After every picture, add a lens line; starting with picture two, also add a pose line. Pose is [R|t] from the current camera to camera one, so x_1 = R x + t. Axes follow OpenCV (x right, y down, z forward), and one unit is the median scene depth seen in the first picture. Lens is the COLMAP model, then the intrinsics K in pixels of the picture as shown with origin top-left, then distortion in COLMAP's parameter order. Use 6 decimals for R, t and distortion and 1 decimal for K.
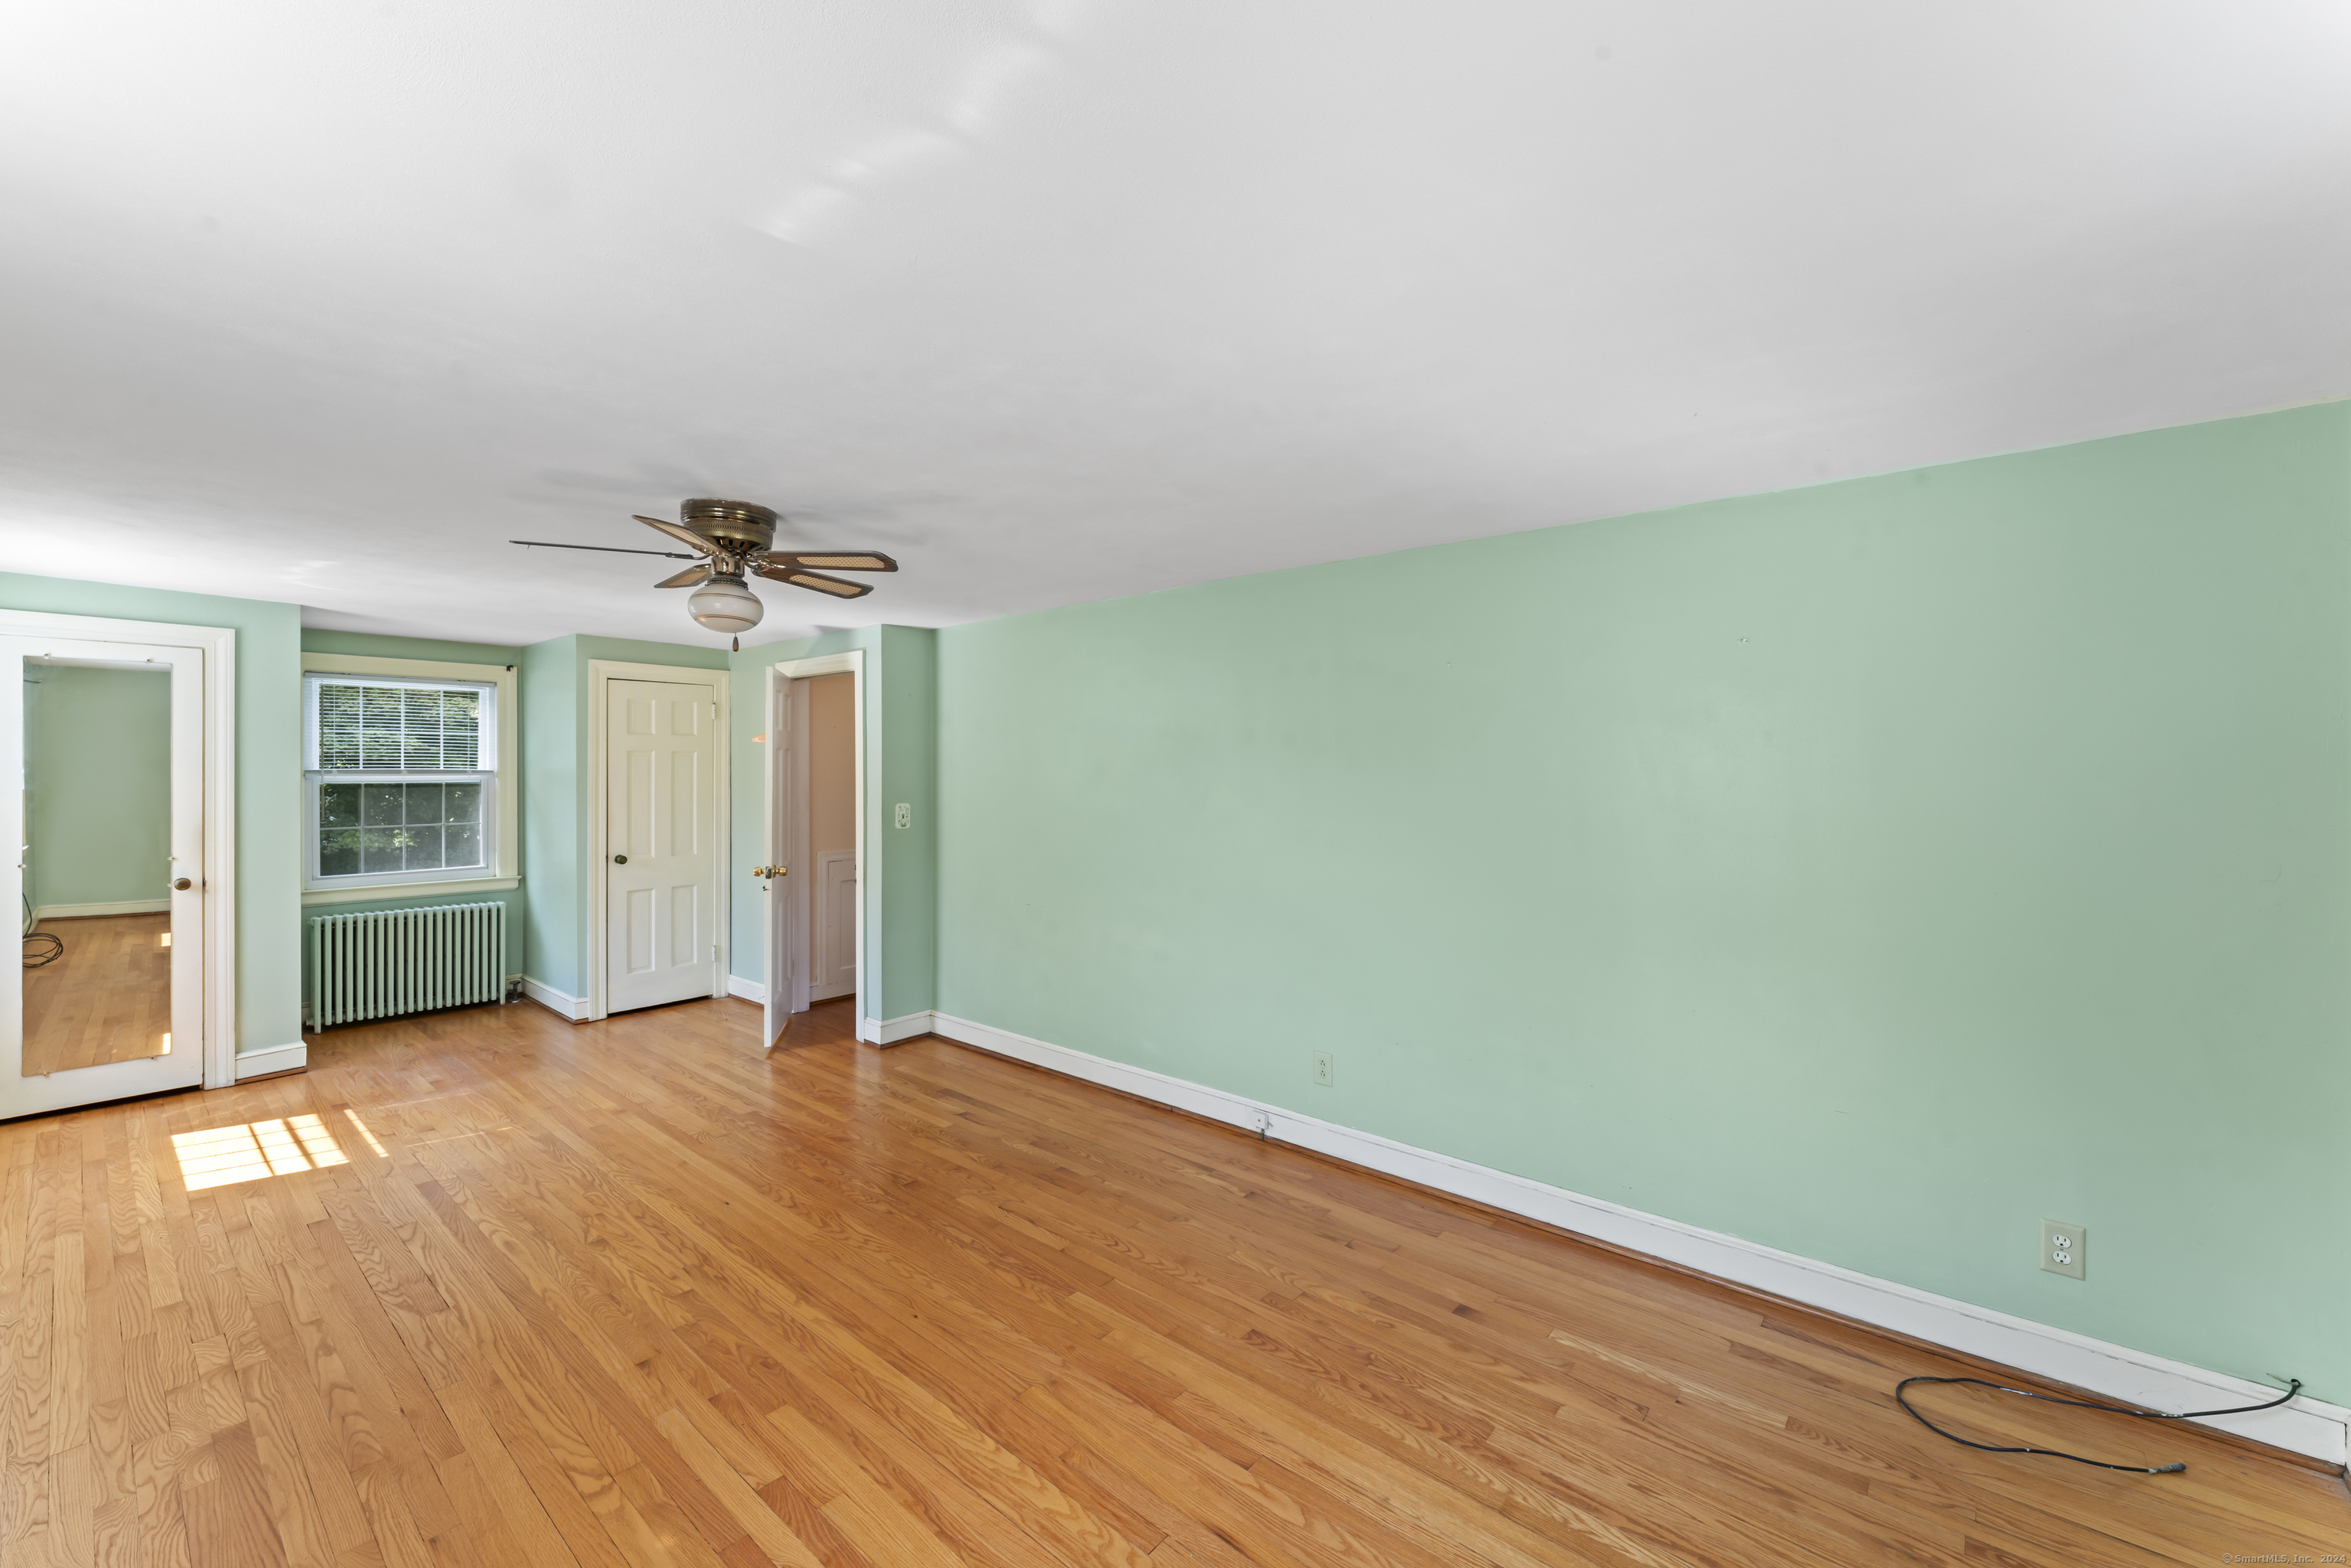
lens RADIAL K [[923.5, 0, 1169.4], [0, 923.5, 763.3], [0, 0, 1]] dist [-0.000235, -0.000103]
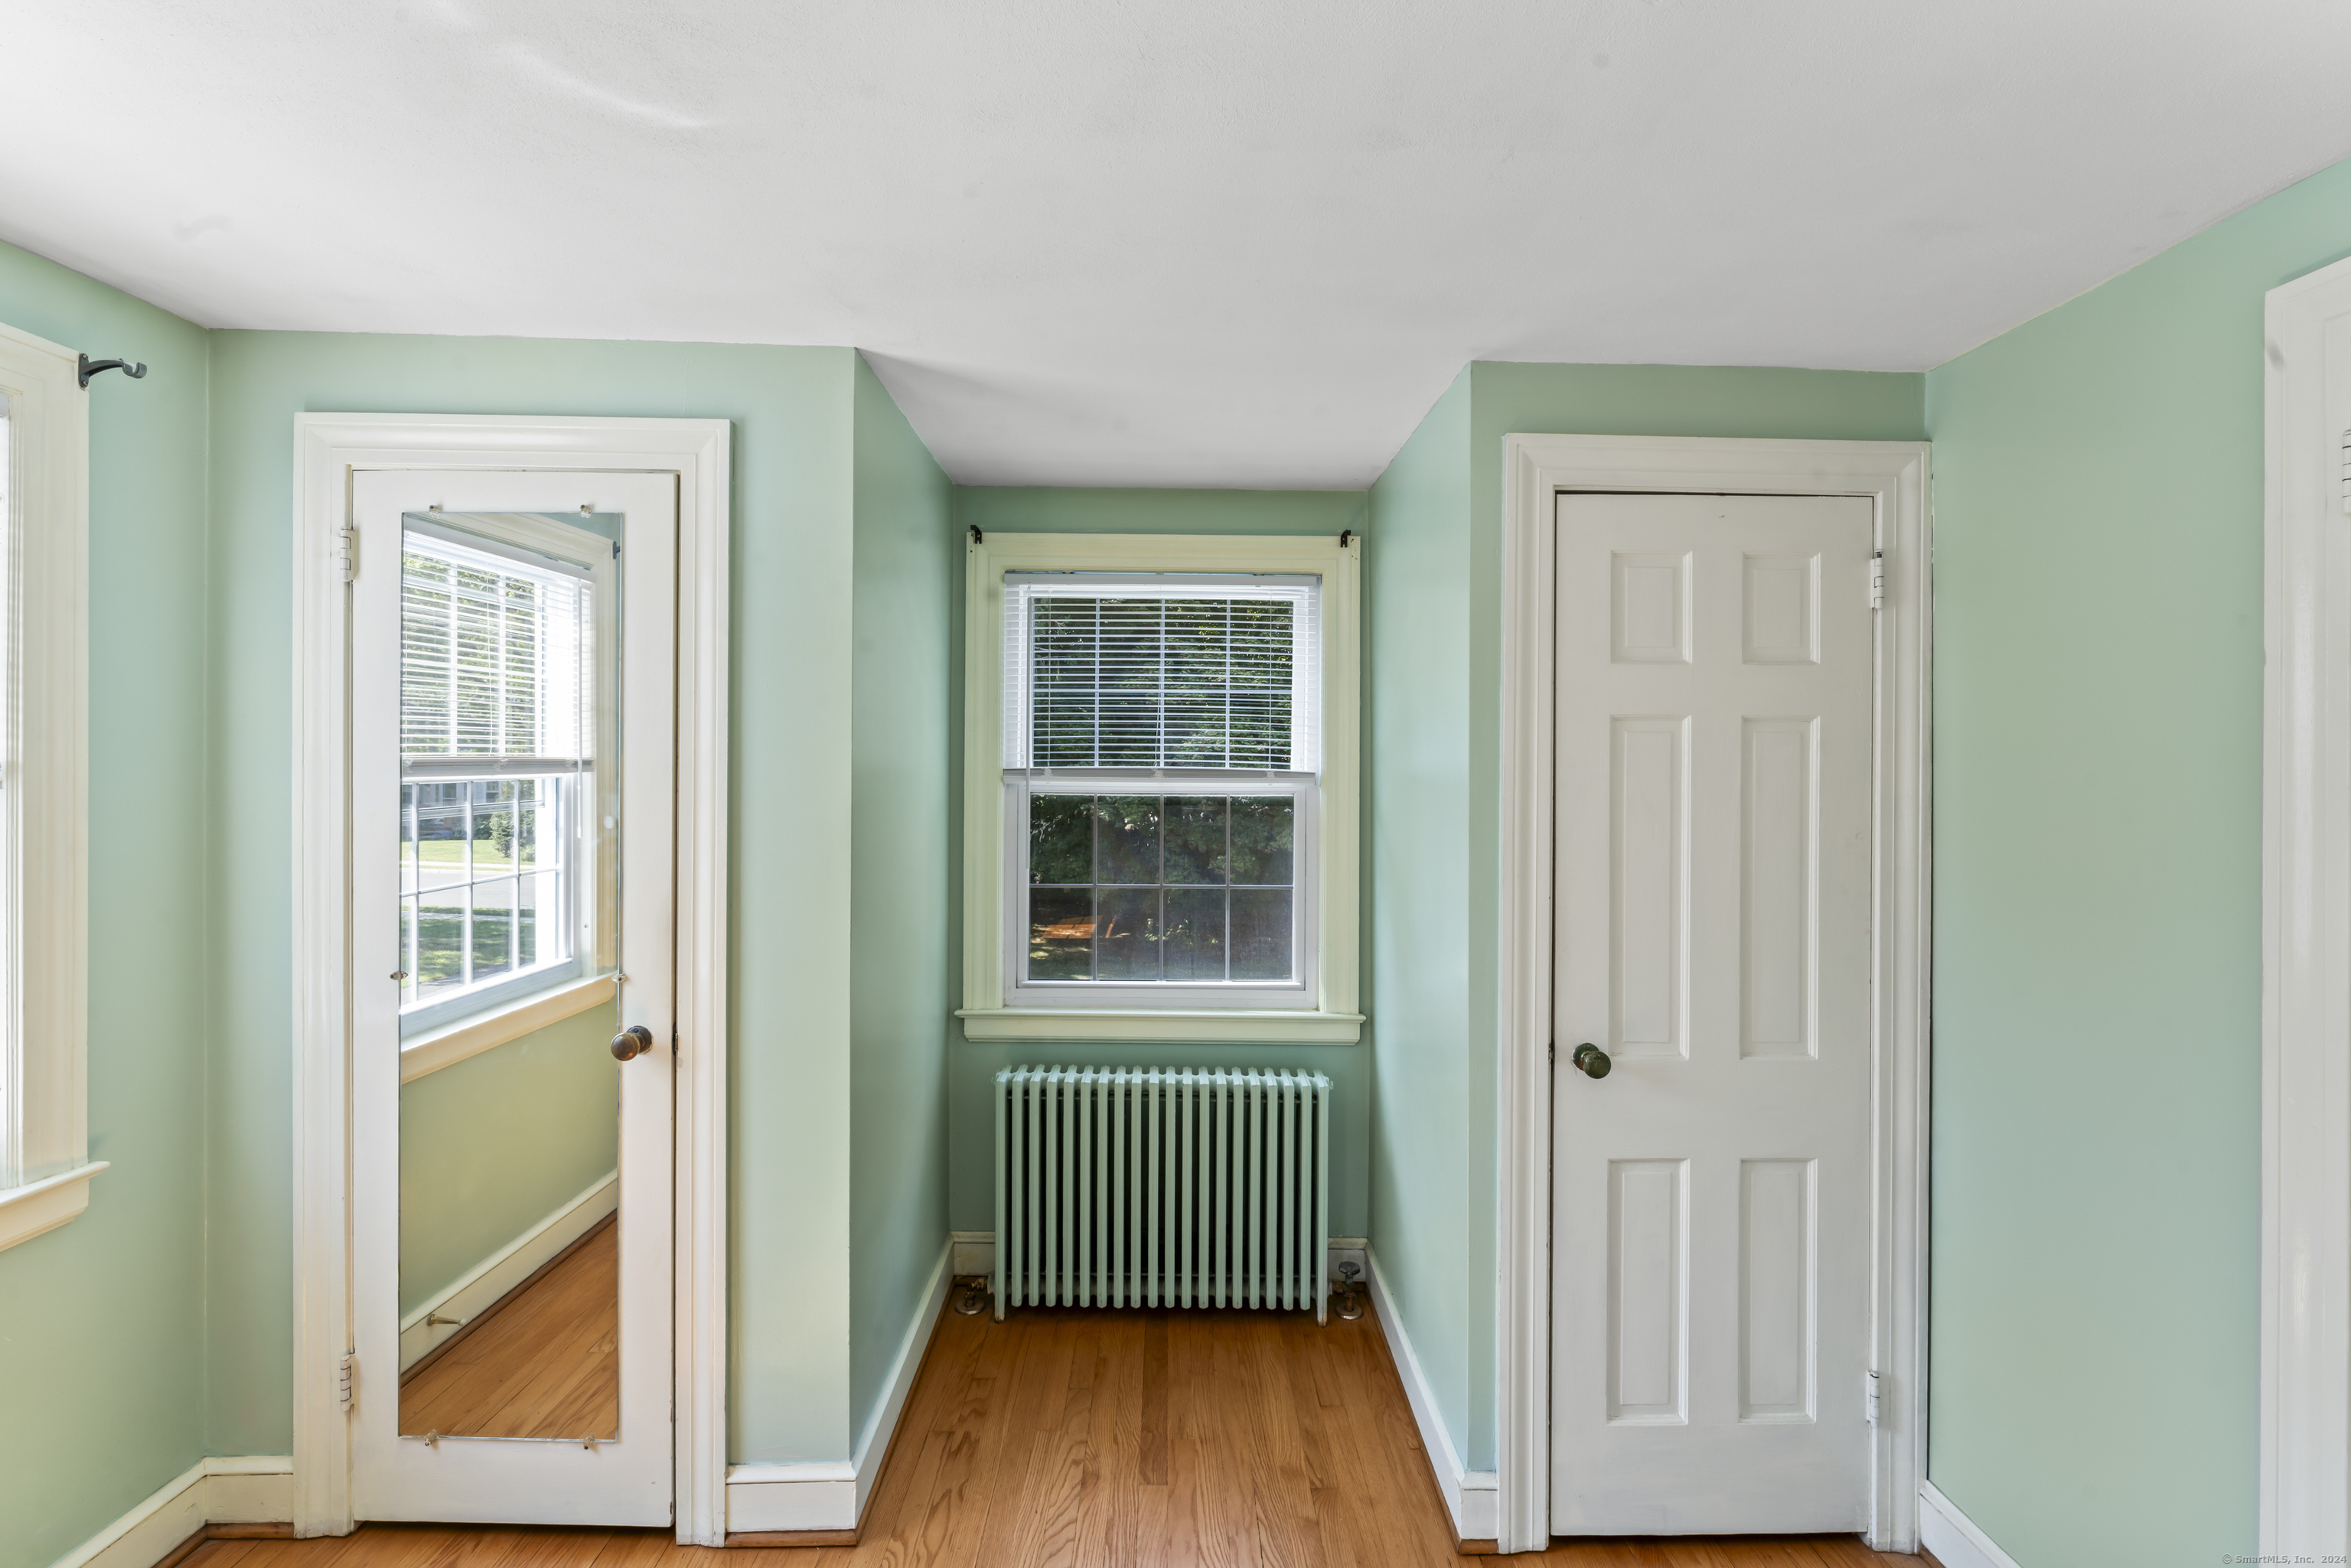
lens RADIAL K [[1104.4, 0, 1181.0], [0, 1104.4, 759.8], [0, 0, 1]] dist [-0.001487, -0.000476]
pose [[0.663592, 0.002110, -0.748092, -0.387612], [-0.006610, 0.999974, -0.003043, 0.003795], [0.748066, 0.006964, 0.663588, 0.616208]]
